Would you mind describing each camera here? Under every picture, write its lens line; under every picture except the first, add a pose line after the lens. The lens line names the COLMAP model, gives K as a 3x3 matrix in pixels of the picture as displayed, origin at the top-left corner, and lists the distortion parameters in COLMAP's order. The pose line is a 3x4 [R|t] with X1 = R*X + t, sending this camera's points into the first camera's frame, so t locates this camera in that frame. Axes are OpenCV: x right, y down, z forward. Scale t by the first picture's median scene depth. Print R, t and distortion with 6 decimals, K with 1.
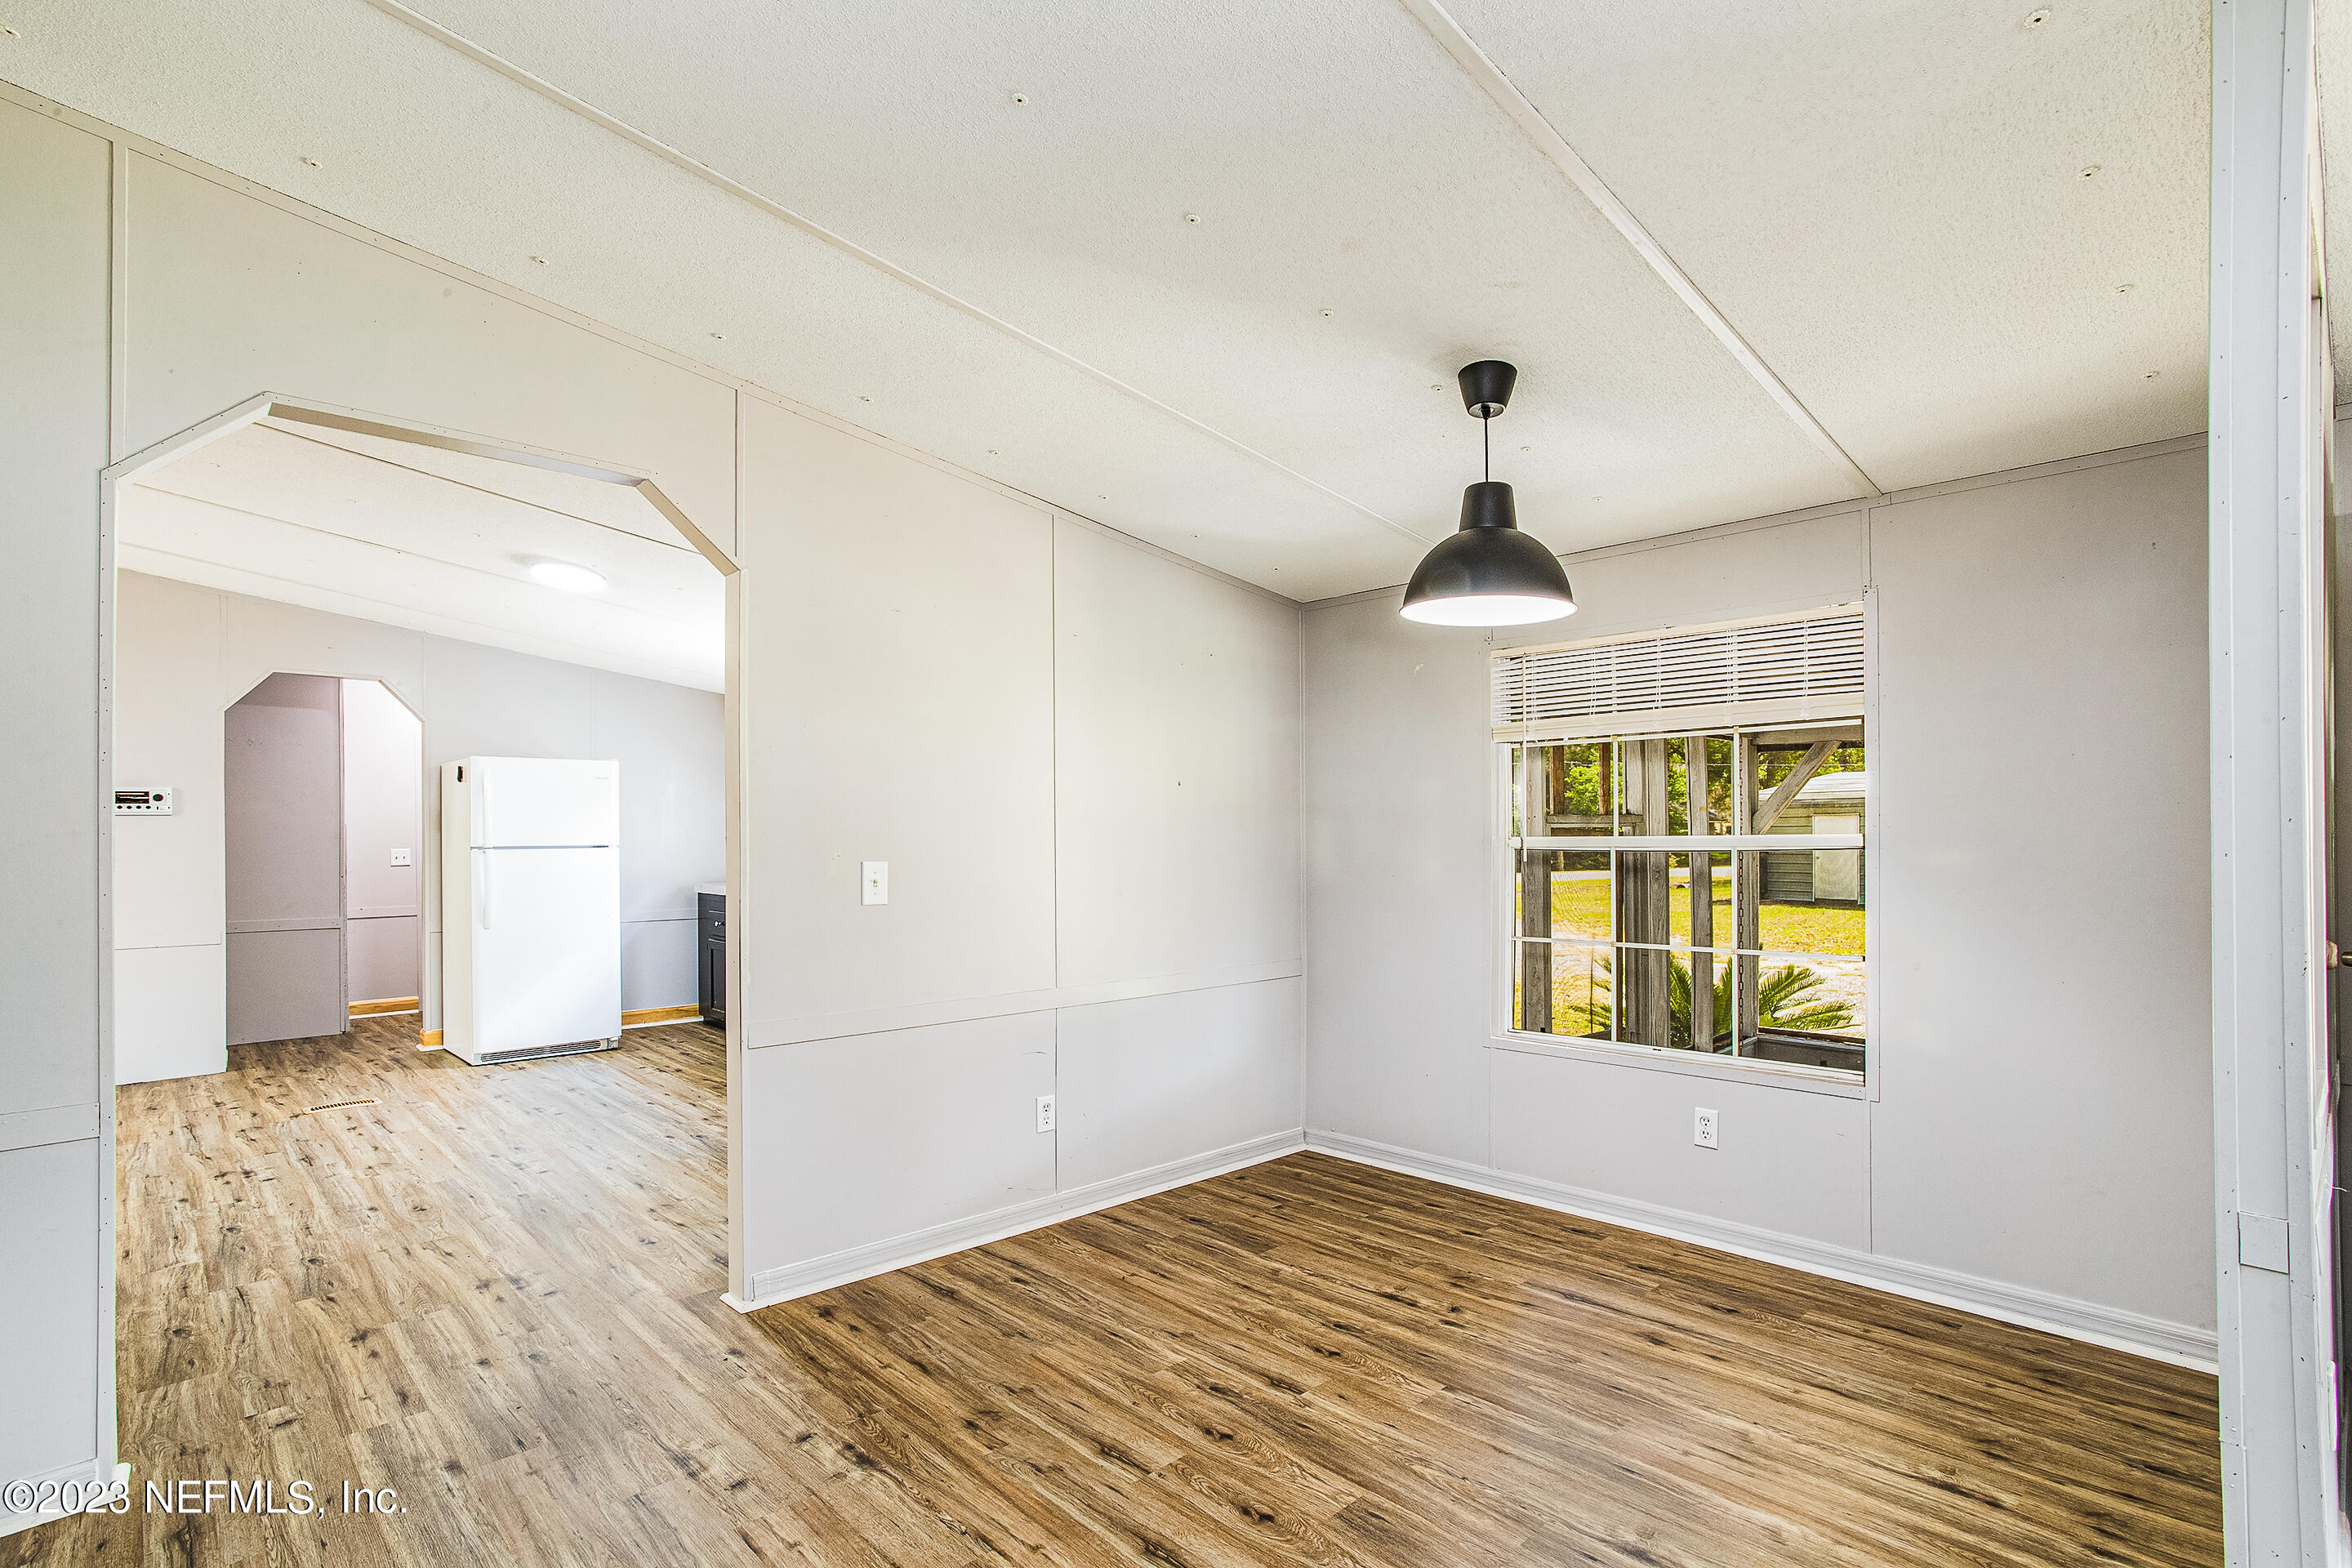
lens RADIAL K [[1173.5, 0, 1178.5], [0, 1173.5, 840.4], [0, 0, 1]] dist [-0.035295, 0.024948]
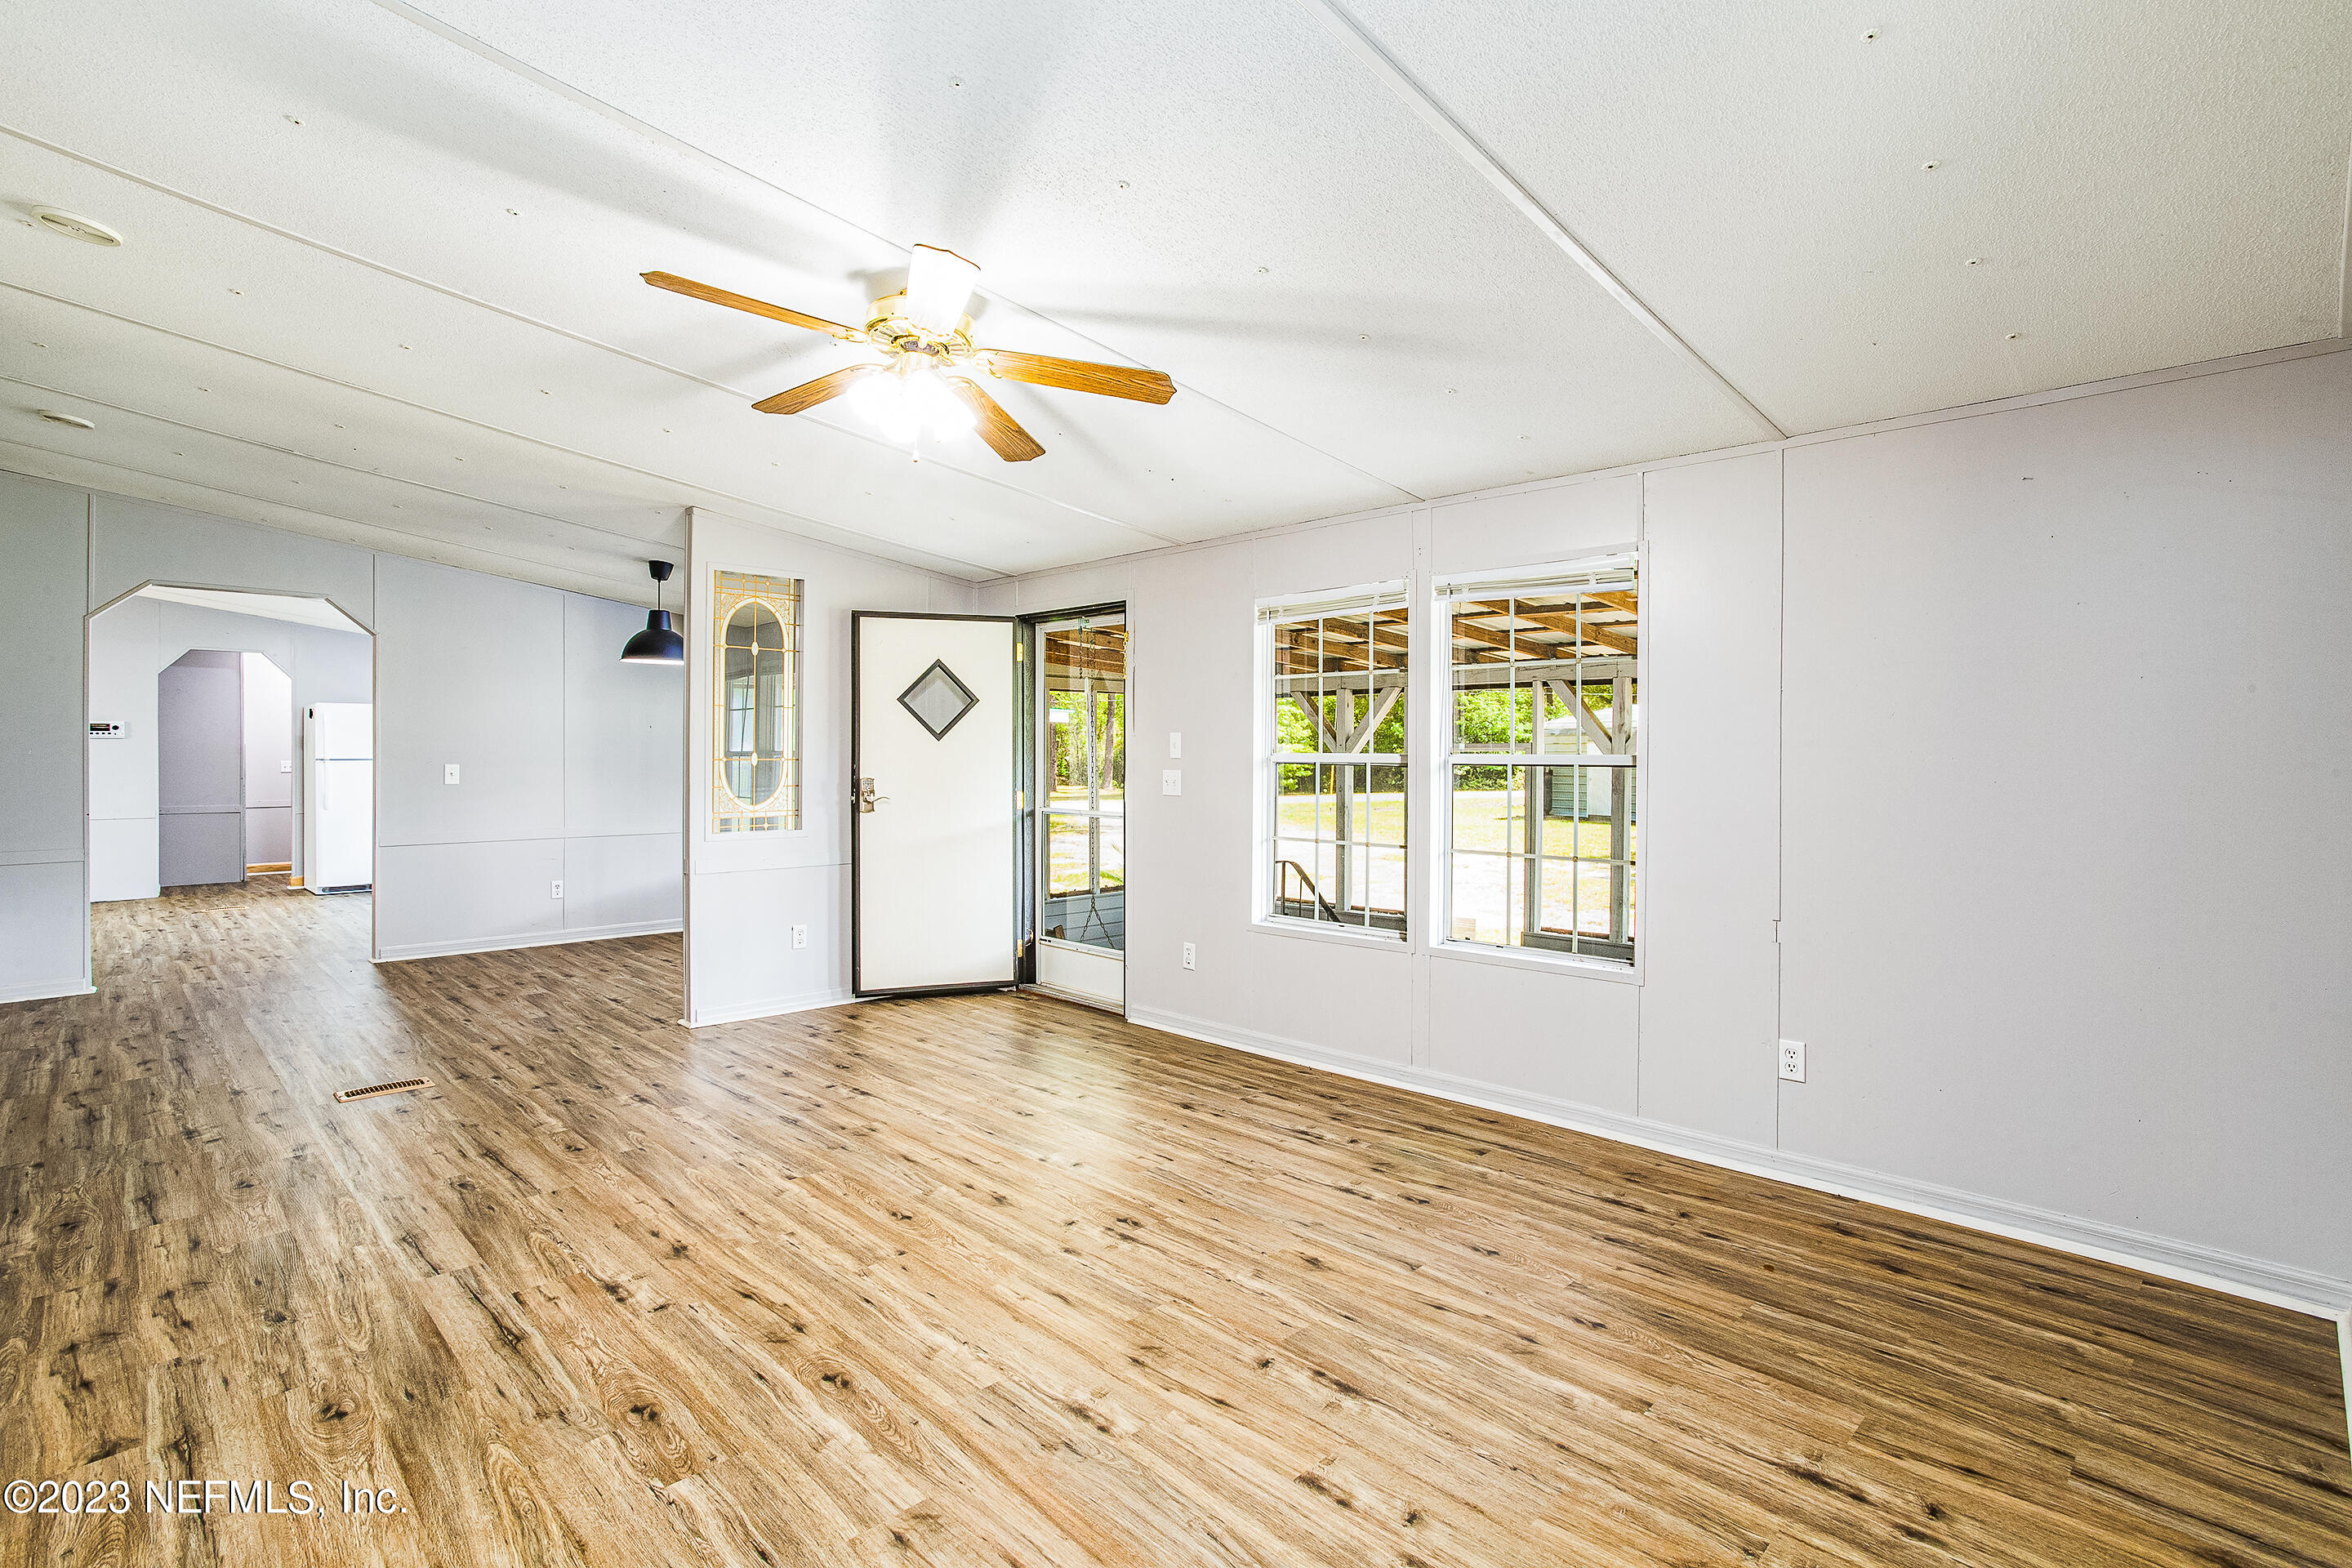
lens RADIAL K [[1118.4, 0, 1176.0], [0, 1118.4, 784.0], [0, 0, 1]] dist [-0.045406, 0.022102]
pose [[0.999779, 0.003556, 0.020697, 0.572403], [-0.003946, 0.999815, 0.018808, 0.006664], [-0.020626, -0.018886, 0.999609, -0.556675]]
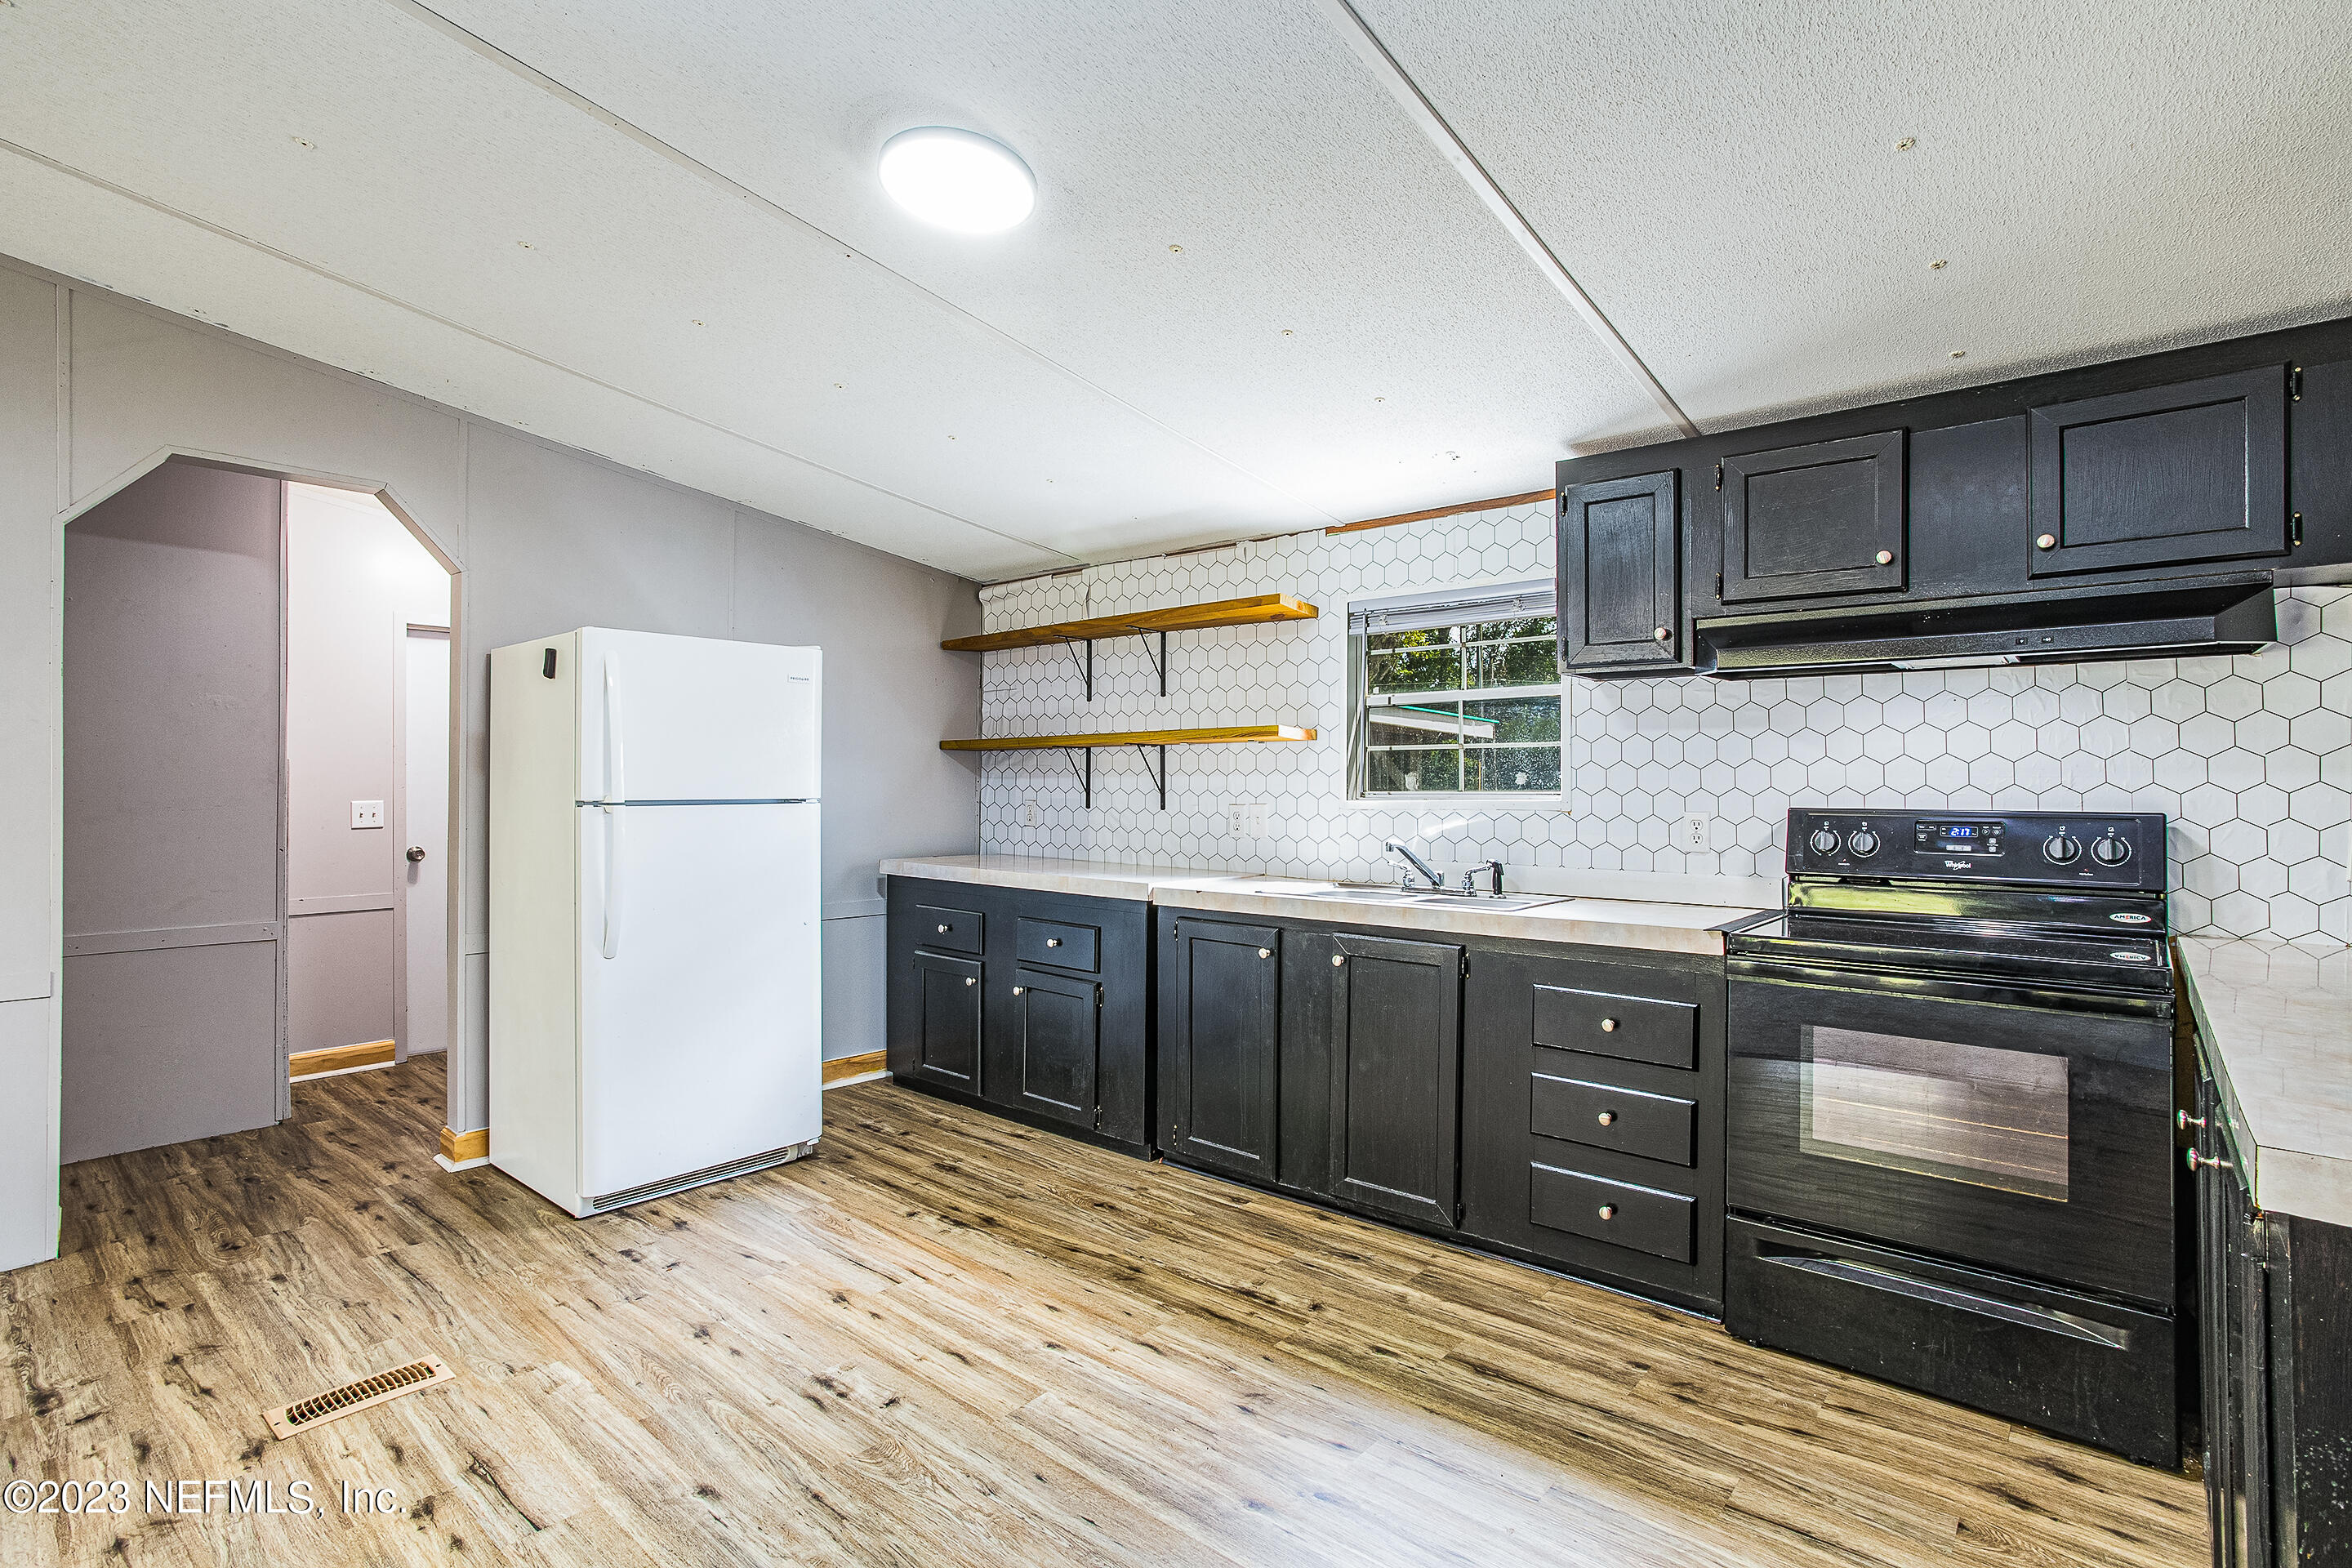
lens RADIAL K [[1139.6, 0, 1176.0], [0, 1139.6, 784.0], [0, 0, 1]] dist [-0.037633, 0.020810]
pose [[0.994446, 0.008105, 0.104933, -0.405202], [-0.006958, 0.999912, -0.011289, 0.002727], [-0.105015, 0.010496, 0.994415, 0.479108]]
